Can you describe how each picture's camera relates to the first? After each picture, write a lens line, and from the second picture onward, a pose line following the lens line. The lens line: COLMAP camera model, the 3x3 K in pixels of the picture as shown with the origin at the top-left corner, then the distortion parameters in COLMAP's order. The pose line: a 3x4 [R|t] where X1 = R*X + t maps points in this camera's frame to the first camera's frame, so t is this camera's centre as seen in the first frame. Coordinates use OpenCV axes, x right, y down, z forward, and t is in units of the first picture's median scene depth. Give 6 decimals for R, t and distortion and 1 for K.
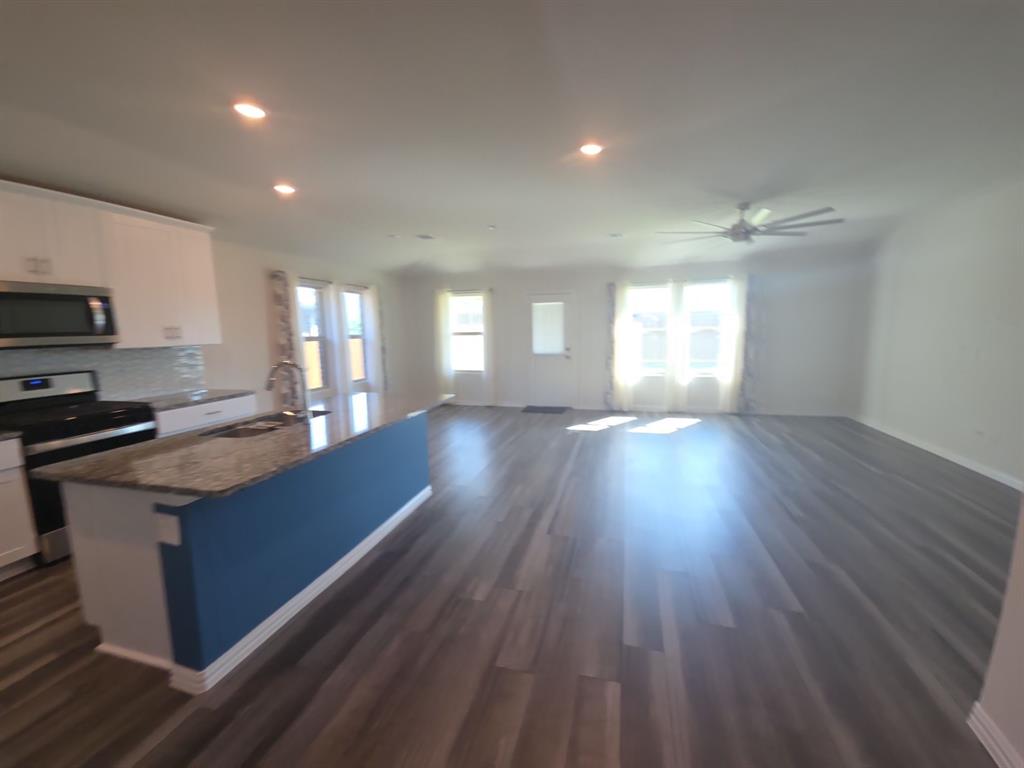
lens RADIAL K [[419.0, 0, 509.7], [0, 419.0, 386.6], [0, 0, 1]] dist [0.017942, -0.011081]
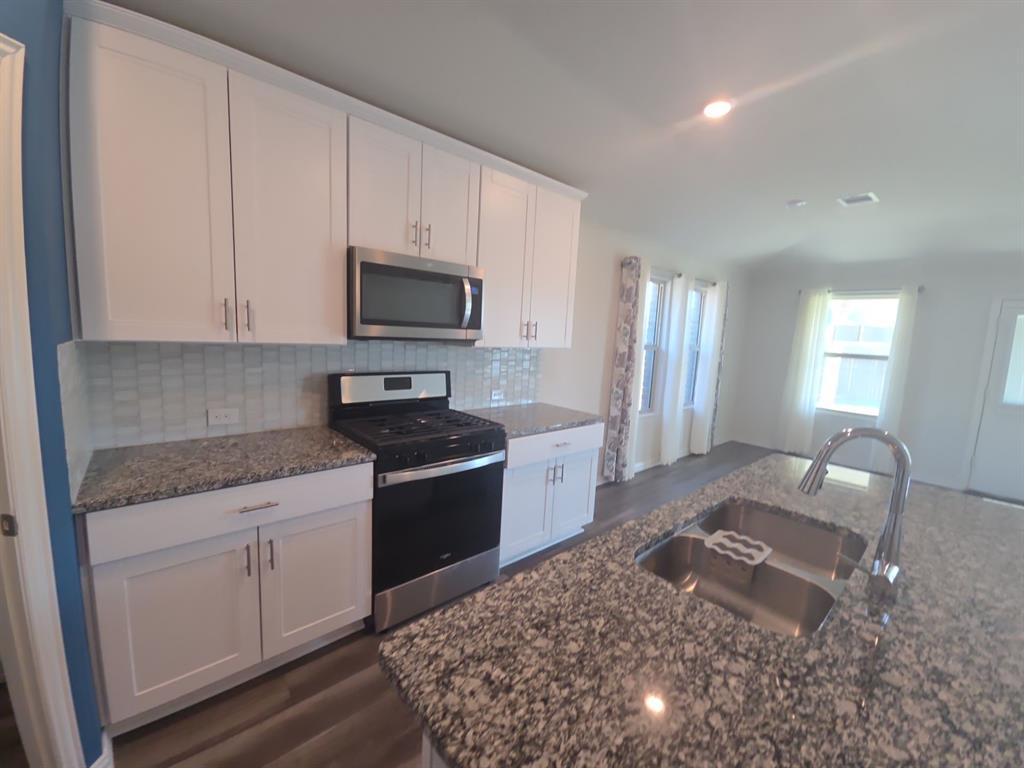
lens RADIAL K [[417.5, 0, 509.1], [0, 417.5, 388.0], [0, 0, 1]] dist [0.017419, -0.011113]
pose [[0.835798, 0.134109, -0.532407, -0.332650], [-0.141282, 0.989588, 0.027478, -0.032707], [0.530548, 0.052253, 0.846043, 0.278320]]
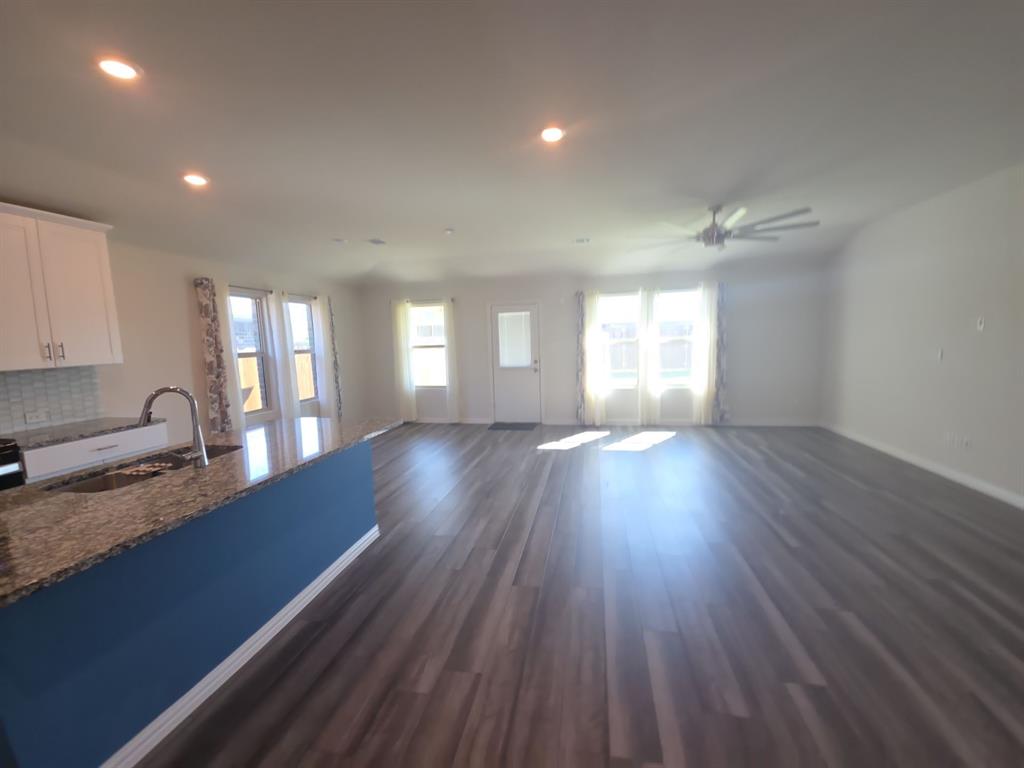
lens RADIAL K [[419.0, 0, 509.7], [0, 419.0, 386.6], [0, 0, 1]] dist [0.017942, -0.011081]
pose [[0.997480, -0.020689, 0.067865, 0.022171], [0.022526, 0.999397, -0.026416, -0.014473], [-0.067278, 0.027878, 0.997345, 0.099948]]
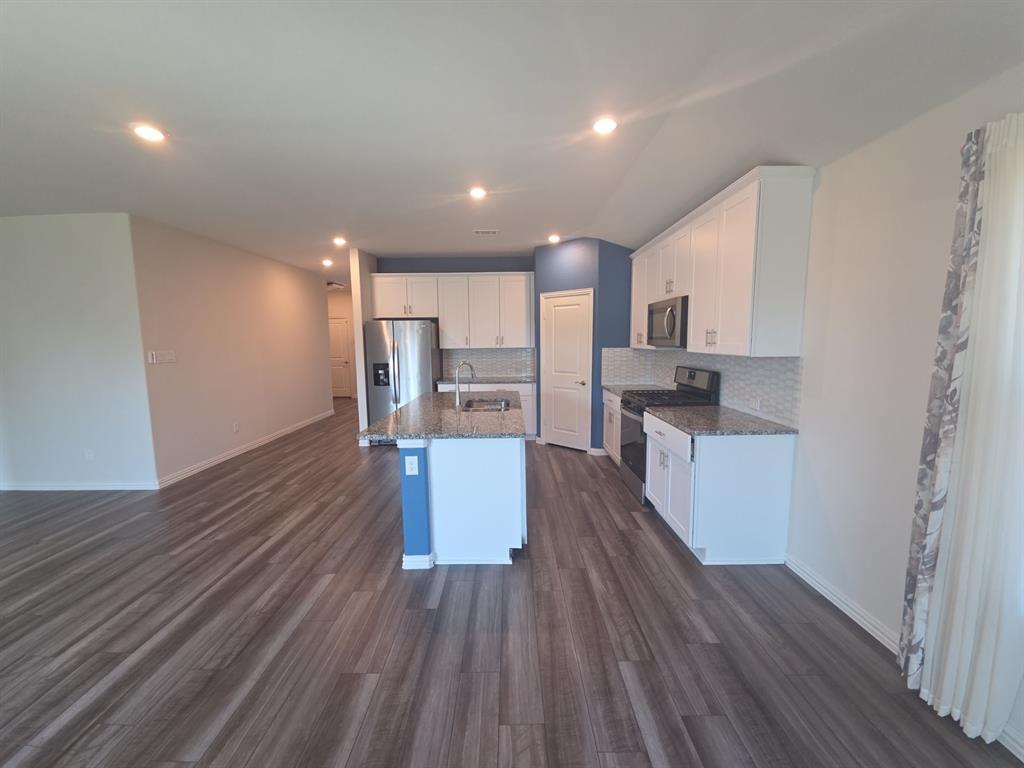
lens RADIAL K [[419.0, 0, 509.7], [0, 419.0, 386.6], [0, 0, 1]] dist [0.017942, -0.011081]
pose [[-0.963621, 0.062885, -0.259770, -0.159661], [-0.004233, 0.968214, 0.250088, -0.193049], [0.267239, 0.242090, -0.932725, 1.358754]]
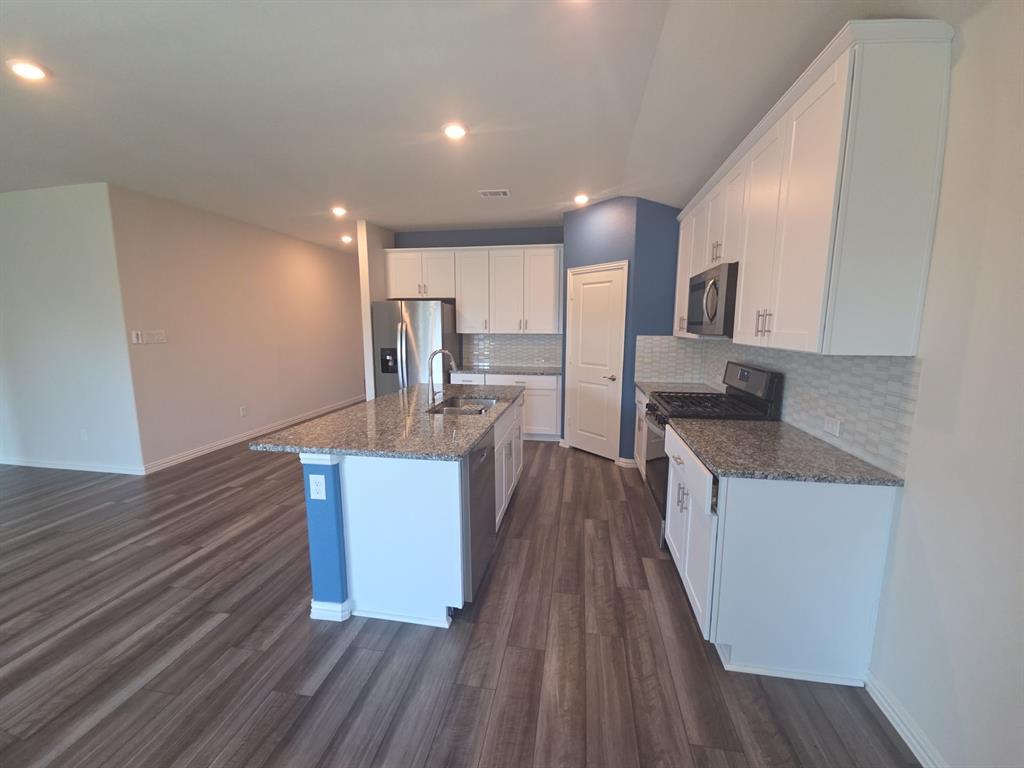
lens RADIAL K [[419.0, 0, 509.7], [0, 419.0, 386.6], [0, 0, 1]] dist [0.017942, -0.011081]
pose [[-0.994891, 0.034479, -0.094883, -0.335761], [0.006277, 0.959179, 0.282729, -0.164944], [0.100758, 0.280689, -0.954495, 1.216429]]
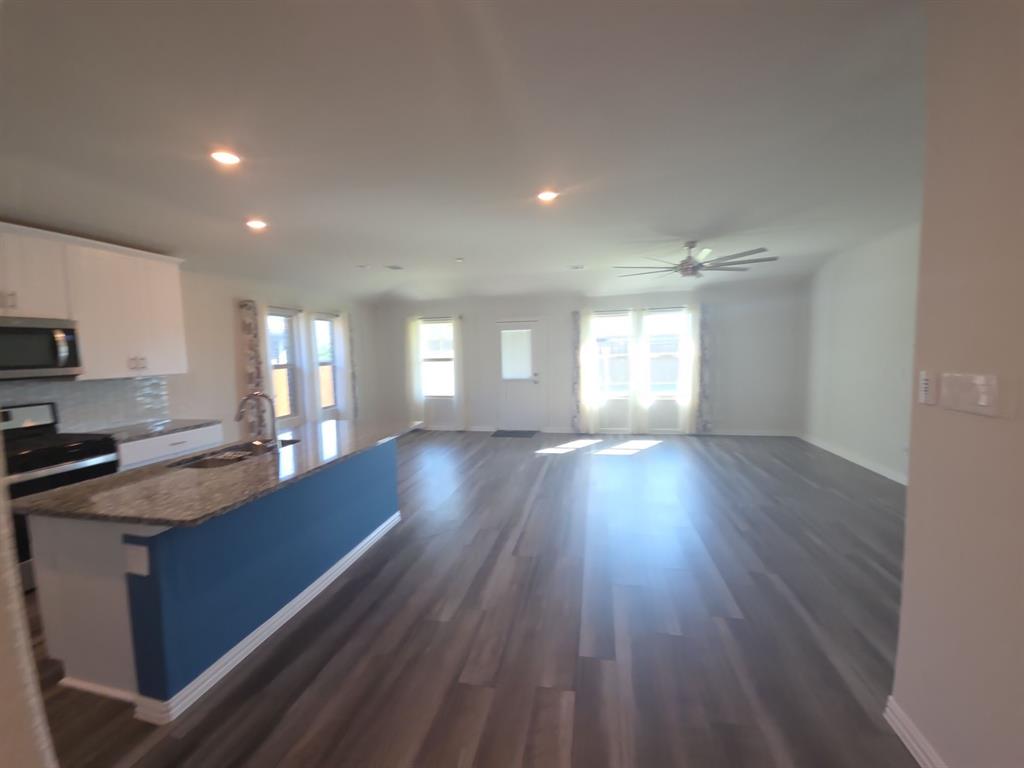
lens RADIAL K [[419.0, 0, 509.7], [0, 419.0, 386.6], [0, 0, 1]] dist [0.017942, -0.011081]
pose [[0.997959, -0.009124, 0.063198, 0.013670], [0.012579, 0.998435, -0.054487, -0.005973], [-0.062602, 0.055171, 0.996513, -0.039286]]
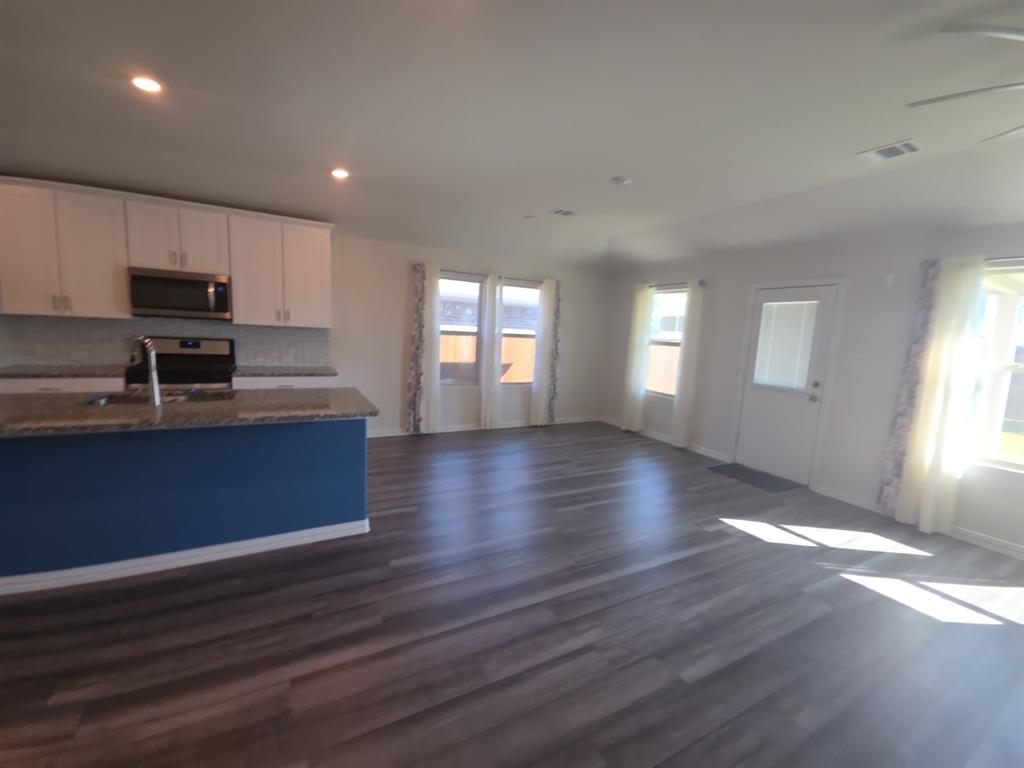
lens RADIAL K [[419.0, 0, 509.7], [0, 419.0, 386.6], [0, 0, 1]] dist [0.017942, -0.011081]
pose [[0.691118, 0.151374, -0.706712, 0.411935], [-0.165095, 0.985033, 0.049537, -0.074236], [0.703634, 0.082439, 0.705765, 0.505391]]
